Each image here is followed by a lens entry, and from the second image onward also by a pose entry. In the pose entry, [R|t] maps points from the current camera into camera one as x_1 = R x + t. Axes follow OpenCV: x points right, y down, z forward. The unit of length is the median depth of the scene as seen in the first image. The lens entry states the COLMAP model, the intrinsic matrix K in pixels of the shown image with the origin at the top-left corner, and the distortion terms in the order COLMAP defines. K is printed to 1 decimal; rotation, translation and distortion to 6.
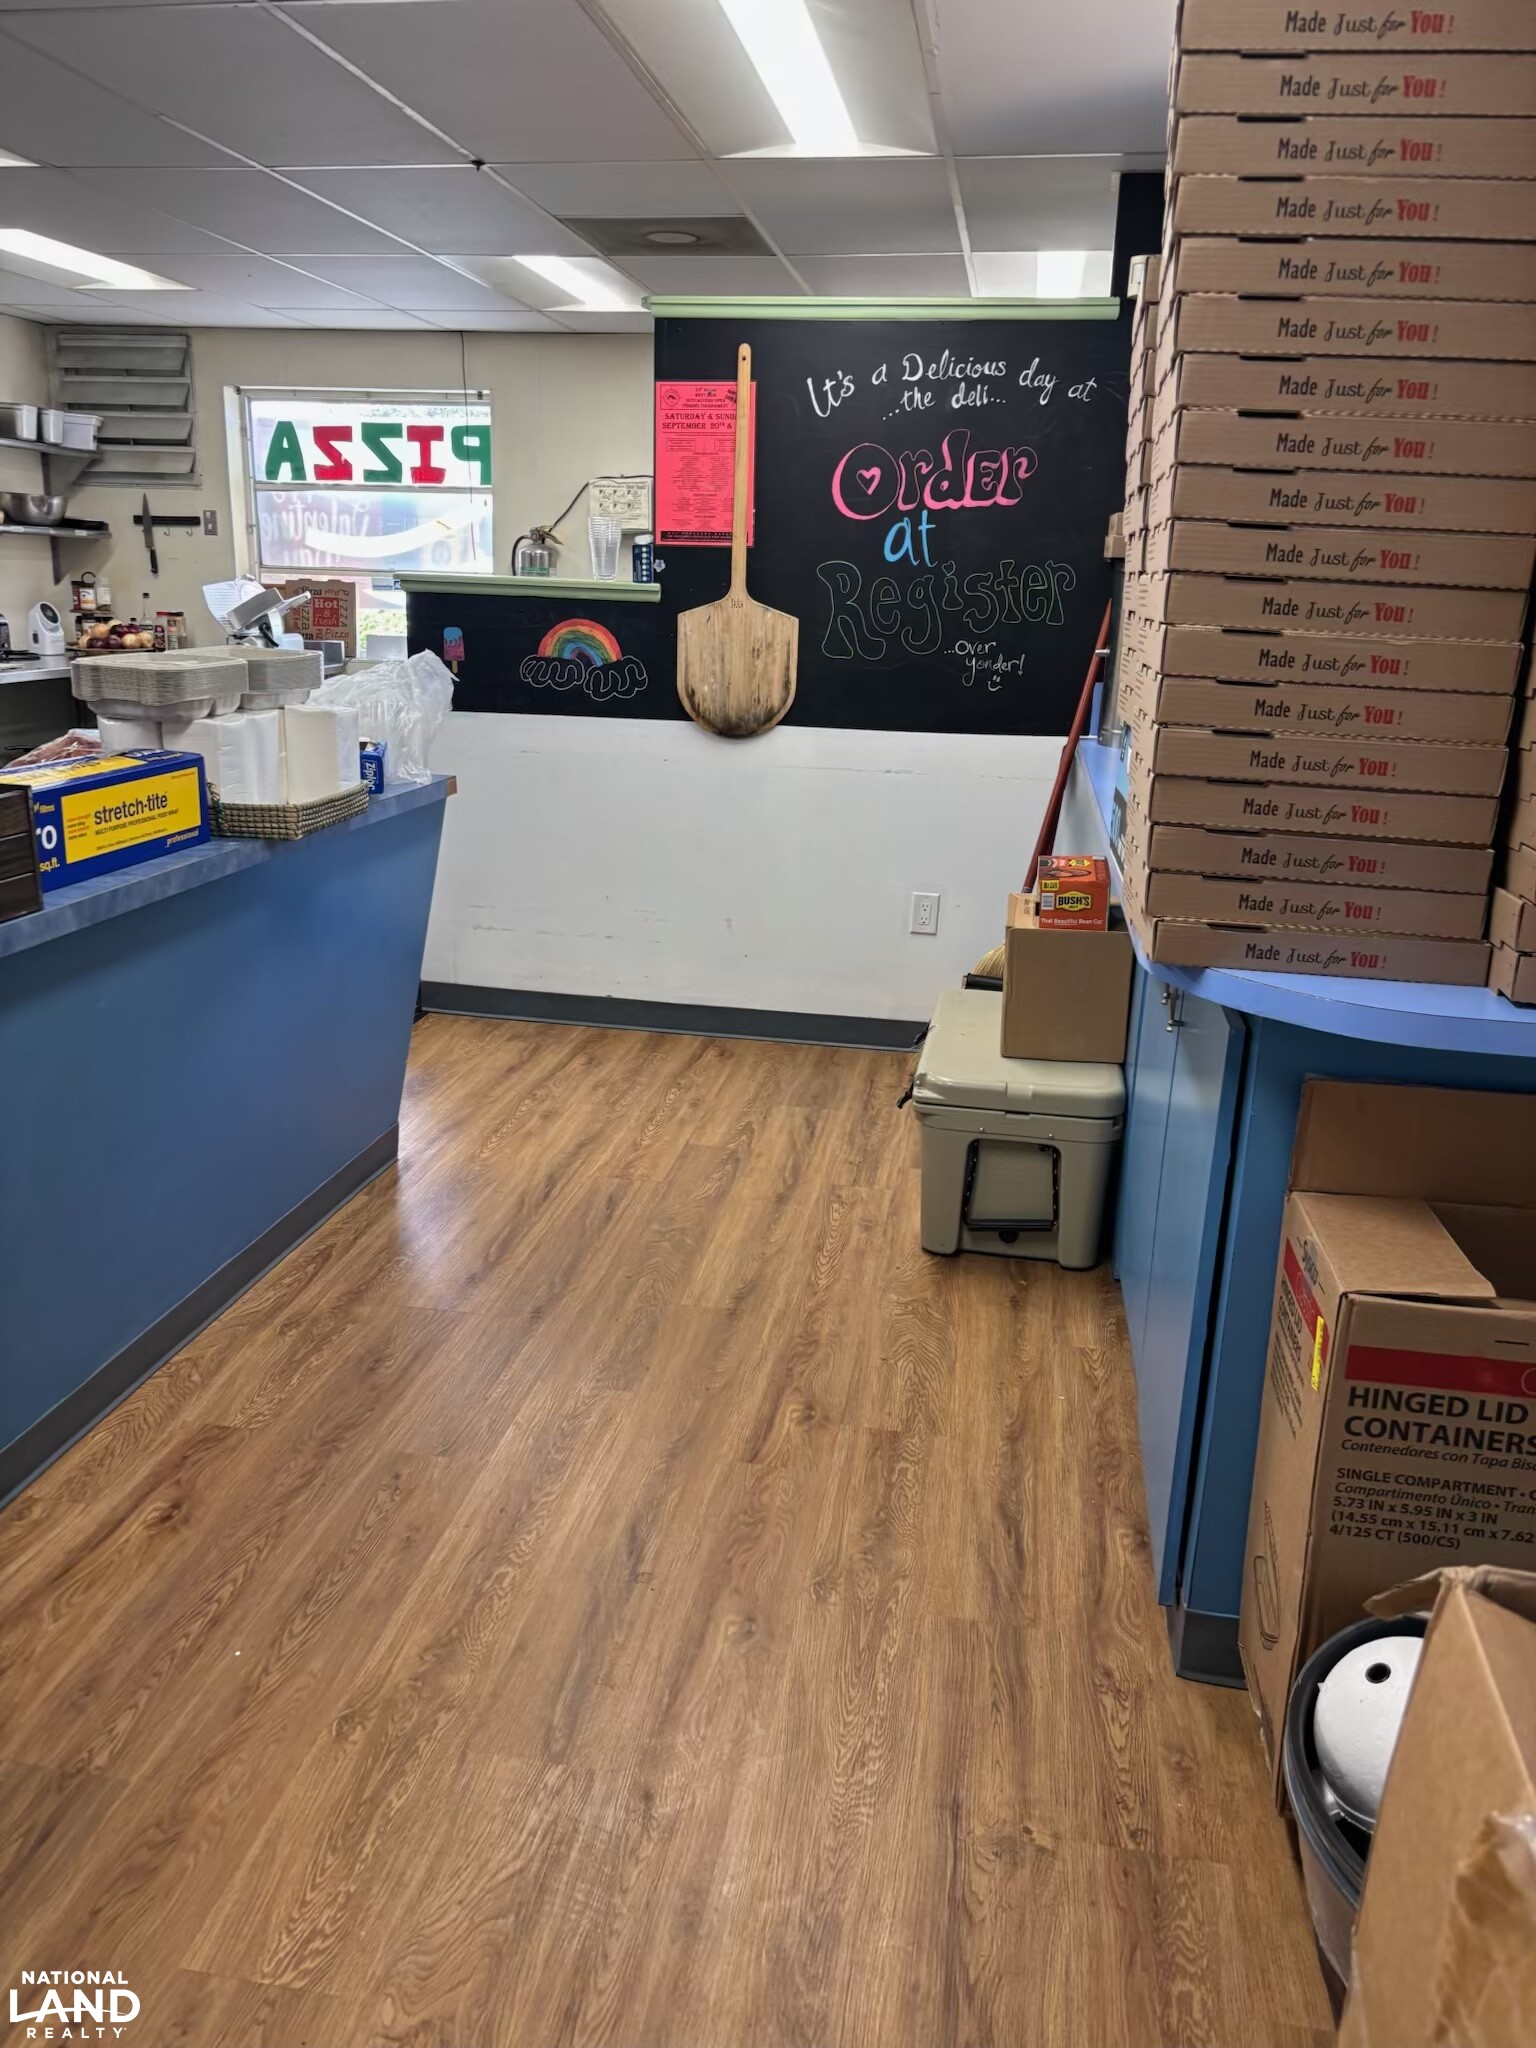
lens RADIAL K [[1581.8, 0, 768.9], [0, 1581.8, 1006.5], [0, 0, 1]] dist [0.068743, -0.070301]
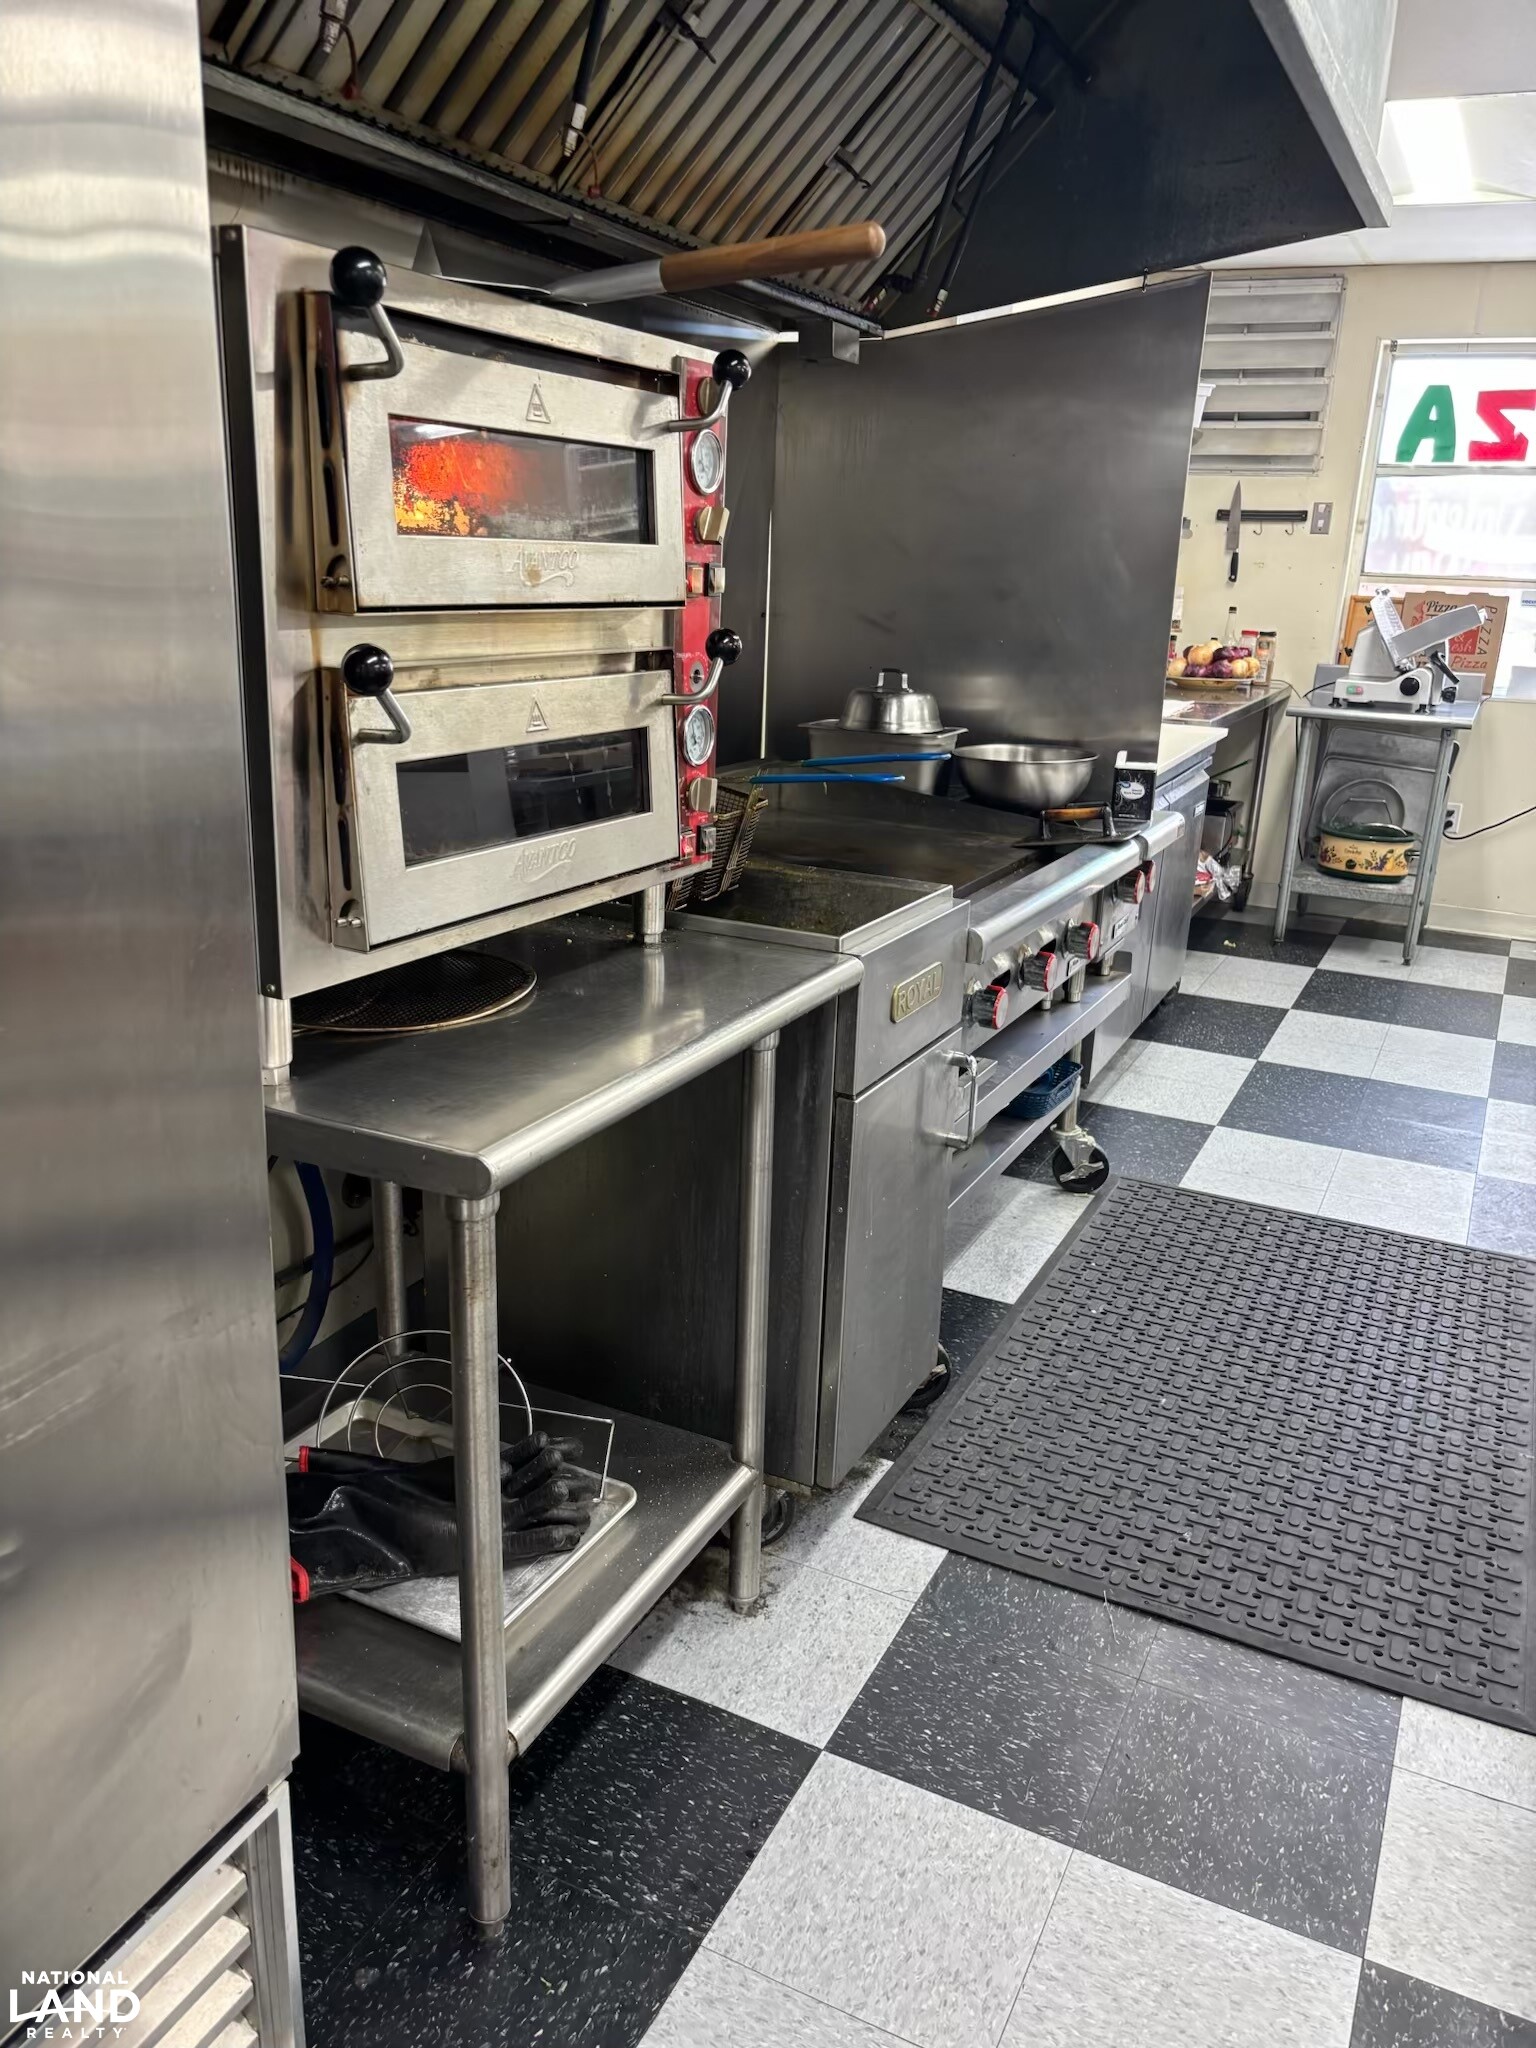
lens RADIAL K [[1581.8, 0, 766.4], [0, 1581.8, 1052.0], [0, 0, 1]] dist [0.068743, -0.070301]
pose [[0.965080, 0.092623, -0.245035, -0.427018], [-0.085303, 0.995538, 0.040345, -0.052367], [0.247678, -0.018034, 0.968674, 0.174483]]
